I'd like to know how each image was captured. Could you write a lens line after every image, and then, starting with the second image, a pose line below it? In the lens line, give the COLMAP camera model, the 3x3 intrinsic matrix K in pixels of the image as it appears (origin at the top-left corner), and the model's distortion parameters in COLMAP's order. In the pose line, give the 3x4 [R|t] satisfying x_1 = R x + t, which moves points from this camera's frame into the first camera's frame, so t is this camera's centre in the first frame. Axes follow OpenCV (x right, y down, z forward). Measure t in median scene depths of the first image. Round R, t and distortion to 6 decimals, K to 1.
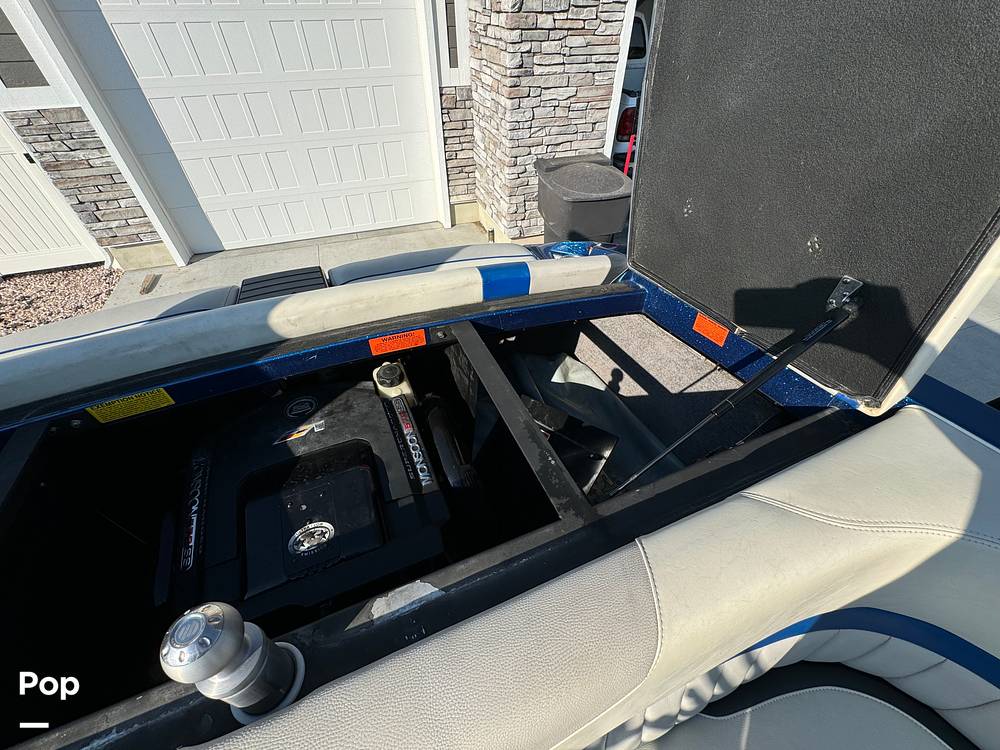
lens RADIAL K [[393.4, 0, 500.0], [0, 393.4, 375.0], [0, 0, 1]] dist [0.011685, -0.000048]
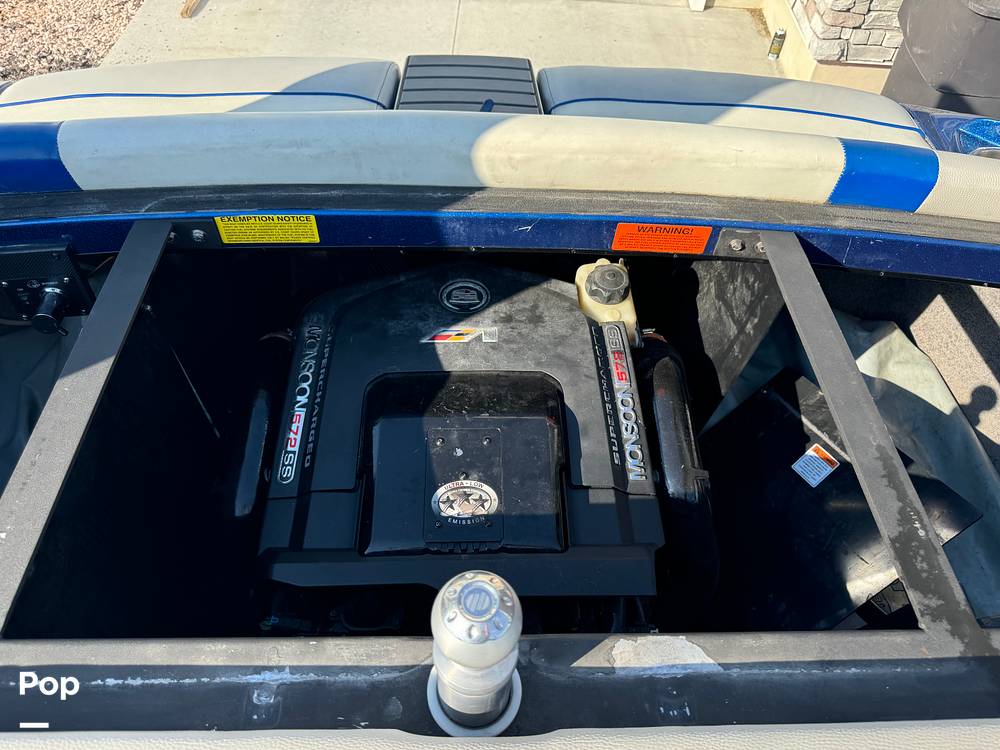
lens RADIAL K [[697.4, 0, 500.0], [0, 697.4, 375.0], [0, 0, 1]] dist [0.078801, -0.062544]
pose [[0.936443, 0.306498, -0.170684, -0.239545], [-0.279380, 0.945796, 0.165577, 0.002164], [0.212181, -0.107368, 0.971314, -0.084093]]
